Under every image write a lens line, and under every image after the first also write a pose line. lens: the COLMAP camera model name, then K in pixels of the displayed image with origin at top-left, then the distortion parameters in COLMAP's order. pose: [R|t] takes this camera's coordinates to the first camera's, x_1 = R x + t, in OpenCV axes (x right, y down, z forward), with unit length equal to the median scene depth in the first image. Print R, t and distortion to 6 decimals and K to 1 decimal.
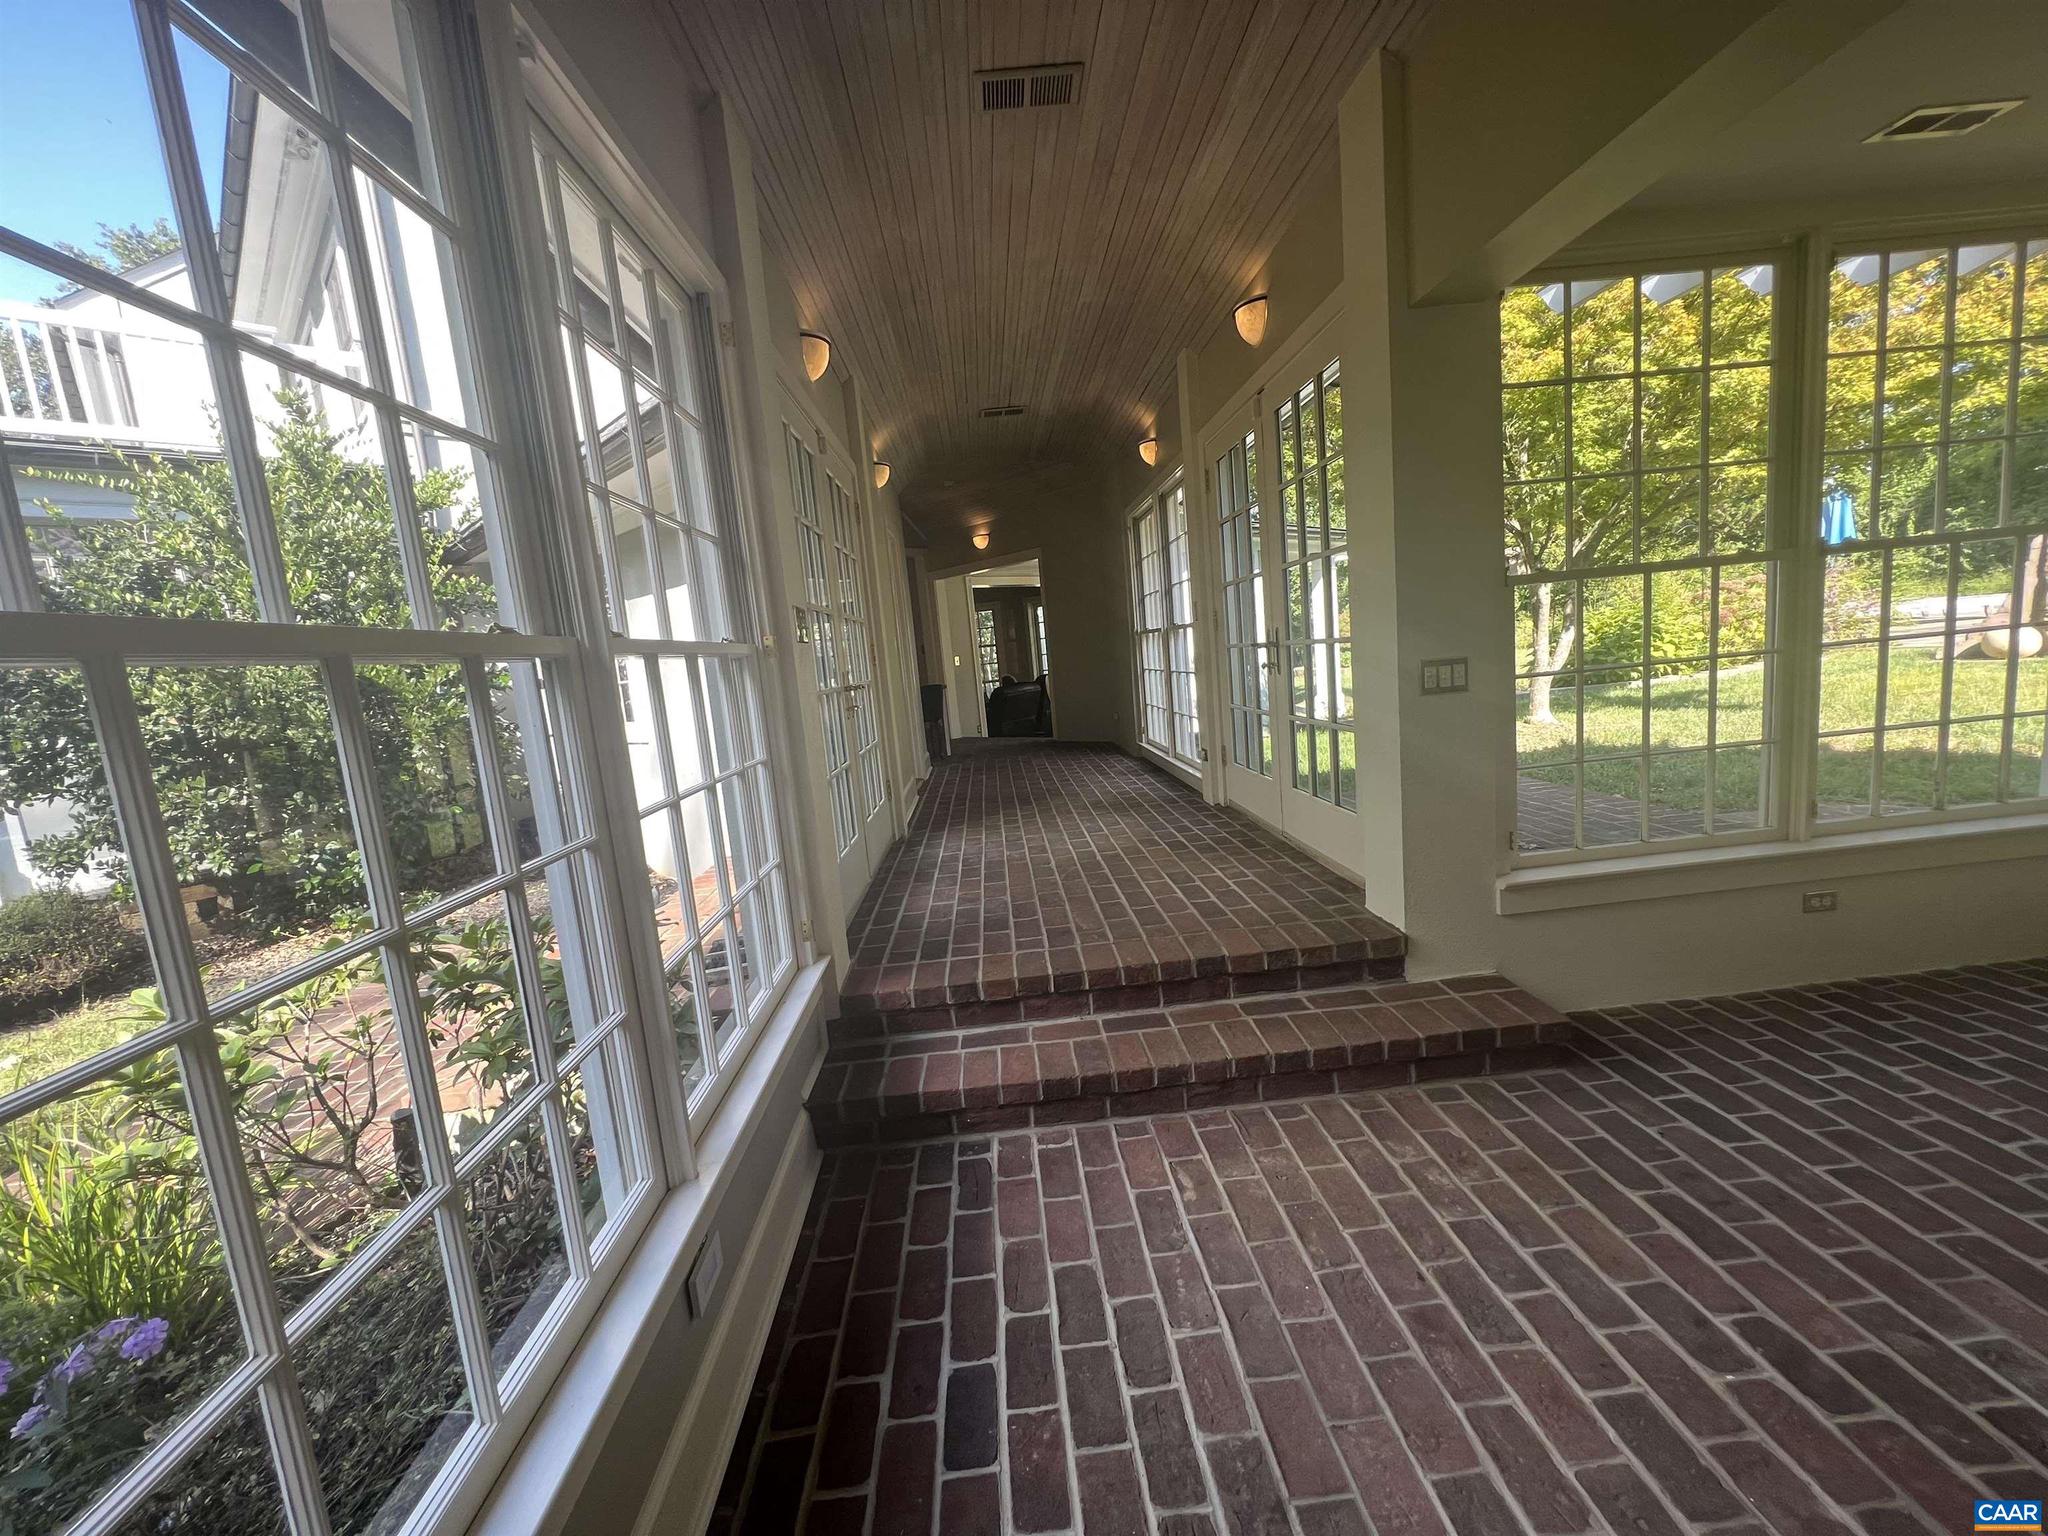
lens RADIAL K [[819.4, 0, 1023.8], [0, 819.4, 764.1], [0, 0, 1]] dist [-0.000679, -0.000148]
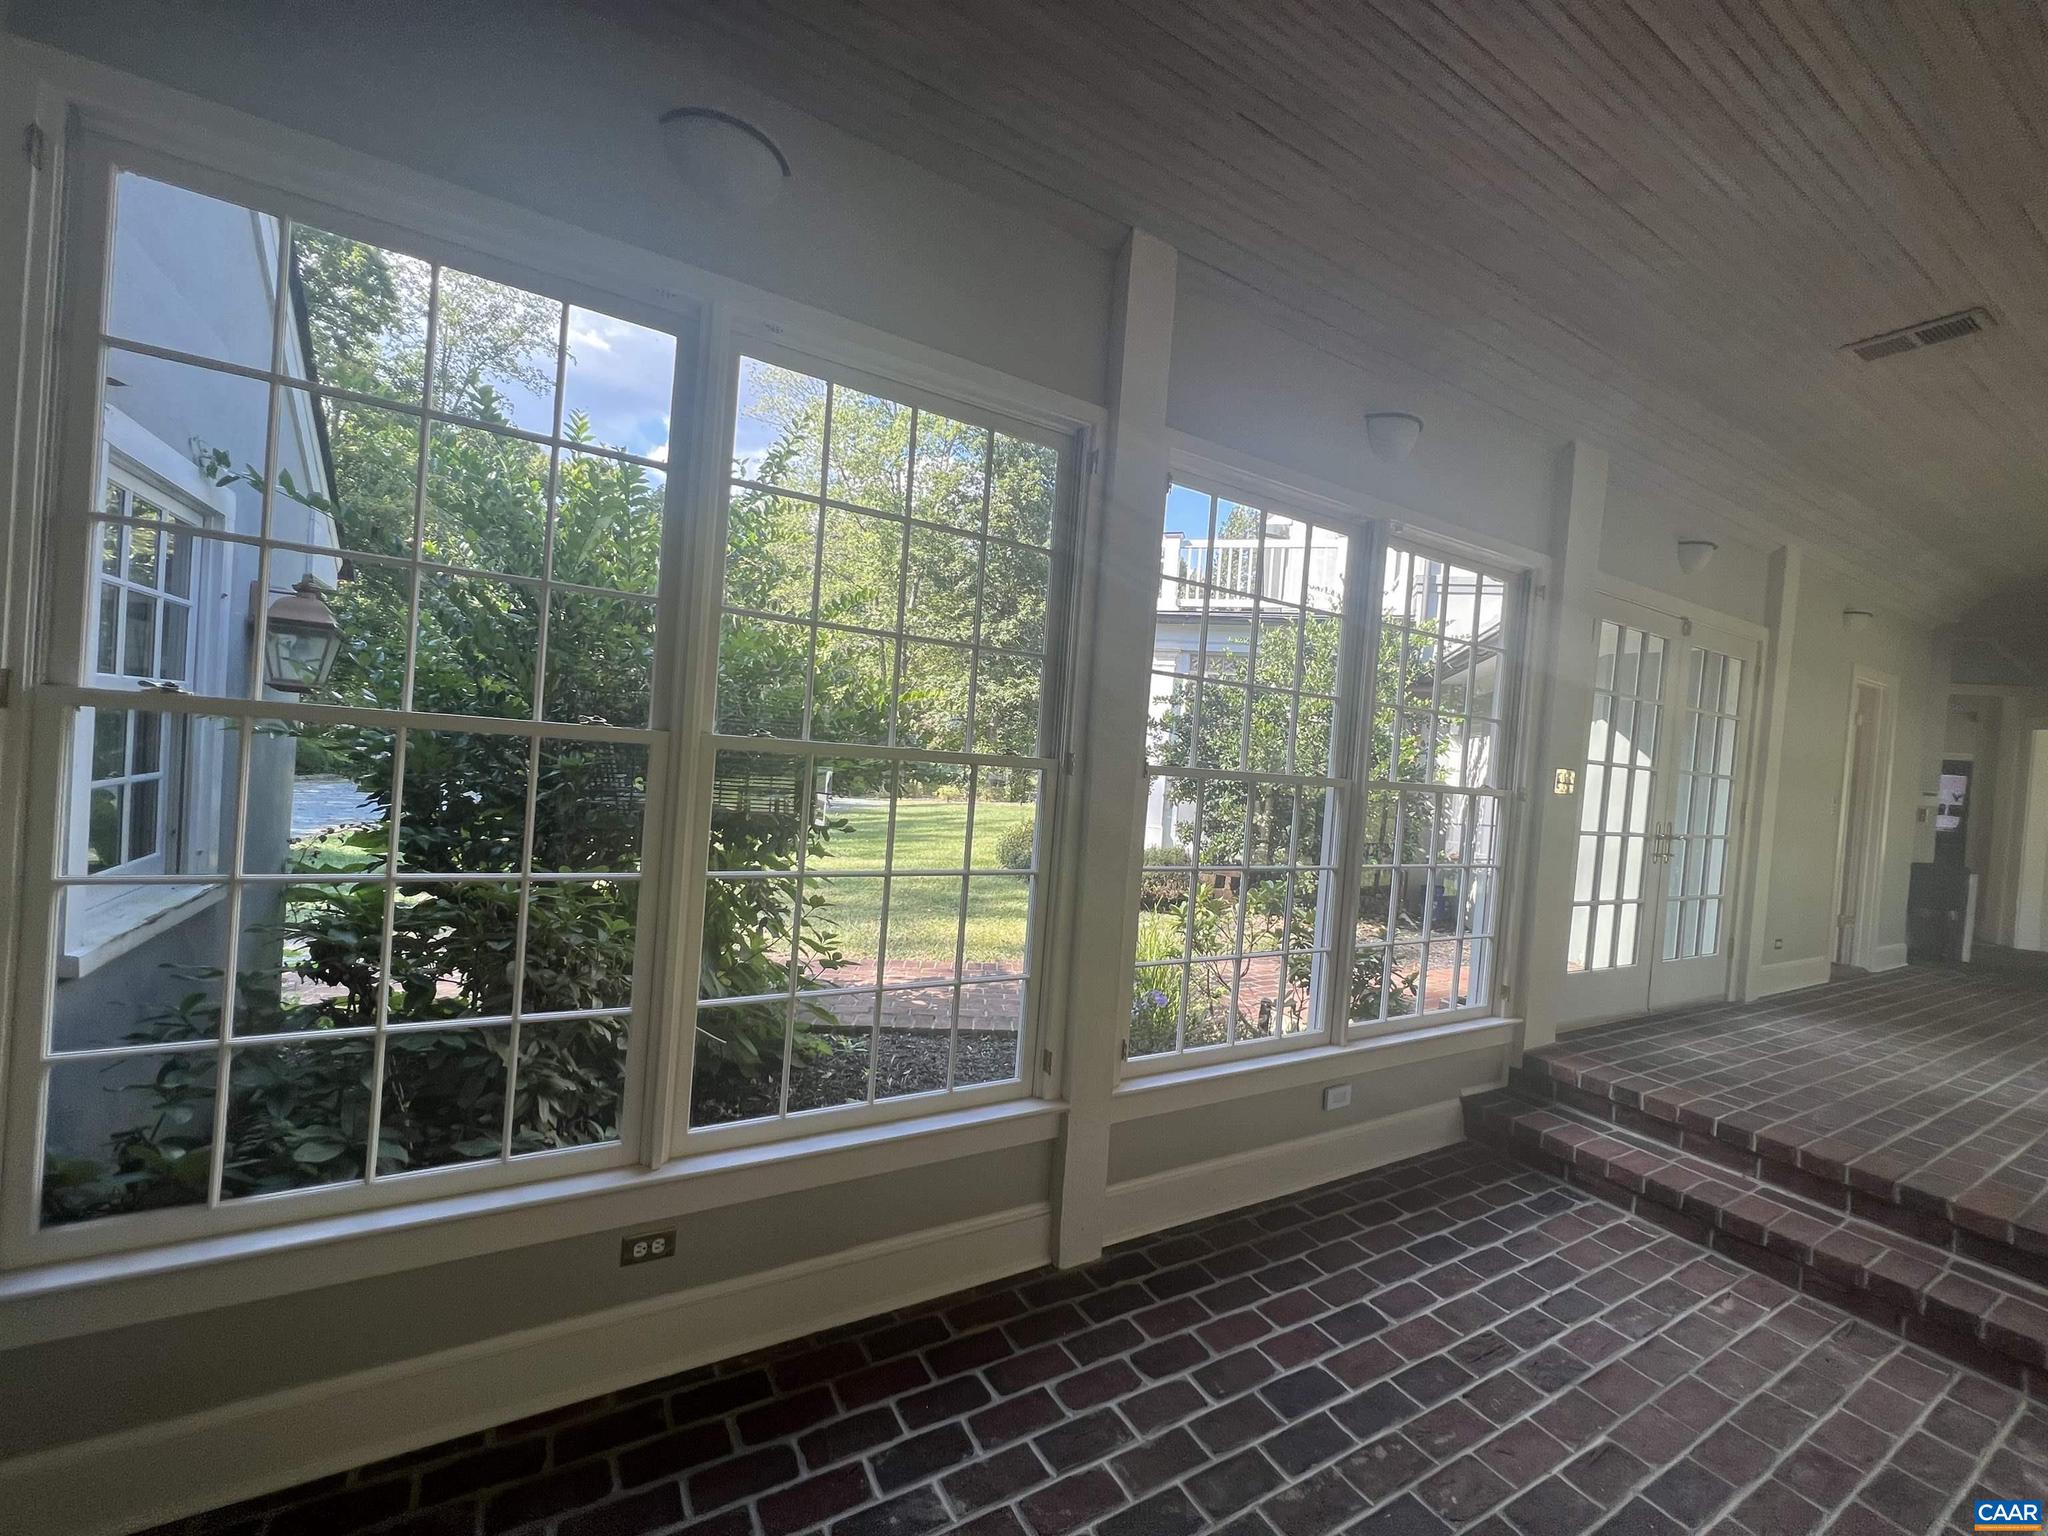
lens RADIAL K [[819.4, 0, 1024.9], [0, 819.4, 768.2], [0, 0, 1]] dist [-0.000679, -0.000148]
pose [[0.451574, 0.149232, -0.879665, 0.513237], [-0.244865, 0.968787, 0.038650, -0.018471], [0.857976, 0.197946, 0.474020, -0.424684]]
